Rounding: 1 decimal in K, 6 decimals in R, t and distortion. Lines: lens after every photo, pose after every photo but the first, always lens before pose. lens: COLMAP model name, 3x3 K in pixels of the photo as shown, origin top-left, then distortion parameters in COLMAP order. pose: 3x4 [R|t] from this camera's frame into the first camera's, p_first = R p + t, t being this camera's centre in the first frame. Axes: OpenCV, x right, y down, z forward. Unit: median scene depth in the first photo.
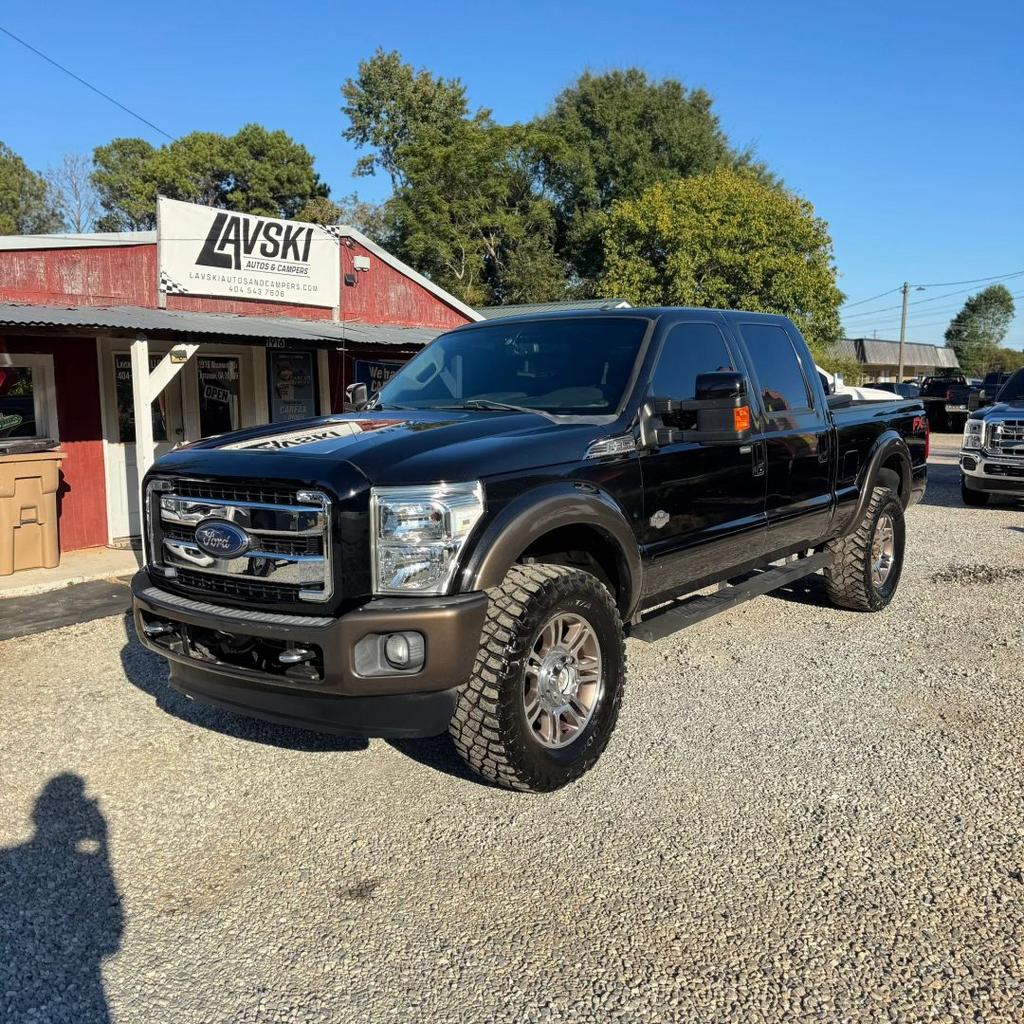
lens RADIAL K [[962.1, 0, 514.3], [0, 962.1, 511.6], [0, 0, 1]] dist [0.049107, -0.037347]
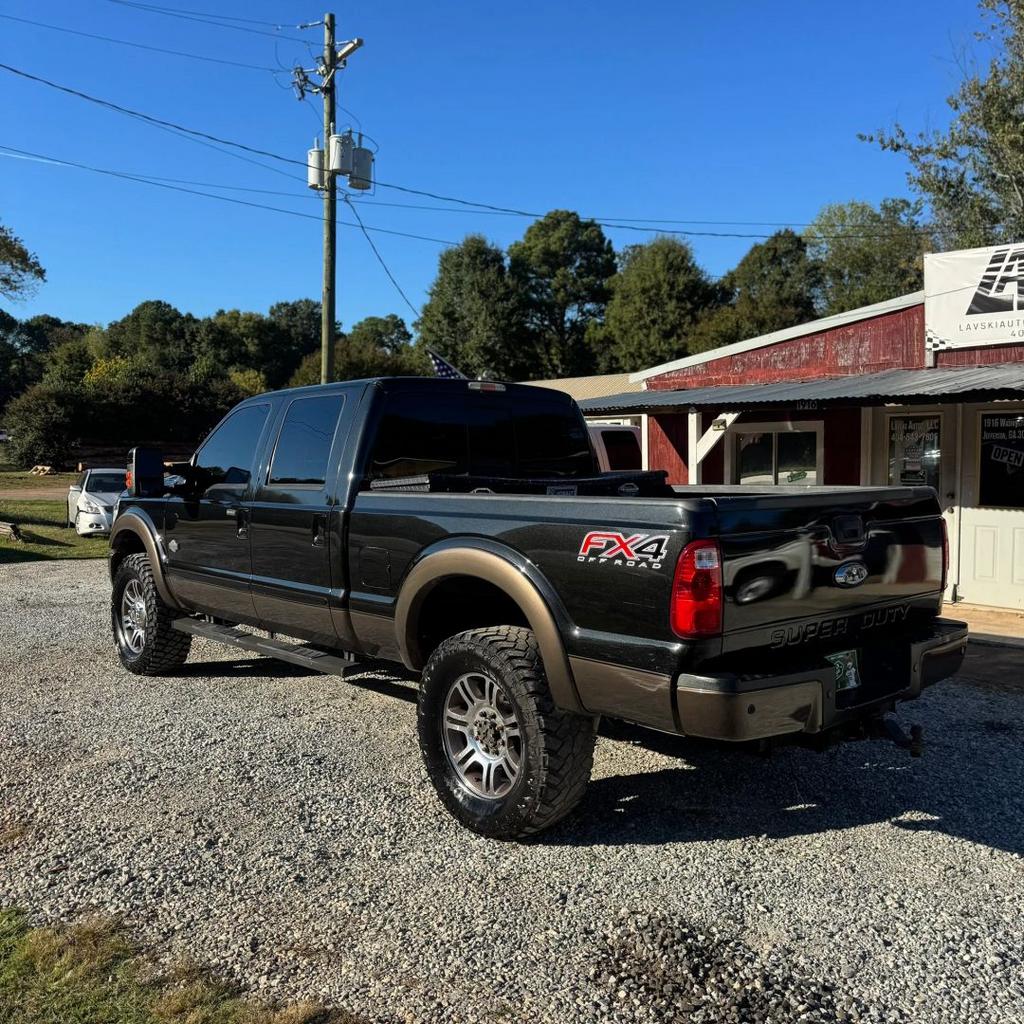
lens RADIAL K [[964.2, 0, 505.9], [0, 964.2, 513.8], [0, 0, 1]] dist [0.080996, -0.126059]
pose [[-0.183104, 0.076935, -0.980079, 0.155307], [-0.120185, 0.987703, 0.099987, -0.025688], [0.975720, 0.136099, -0.171606, 0.177610]]
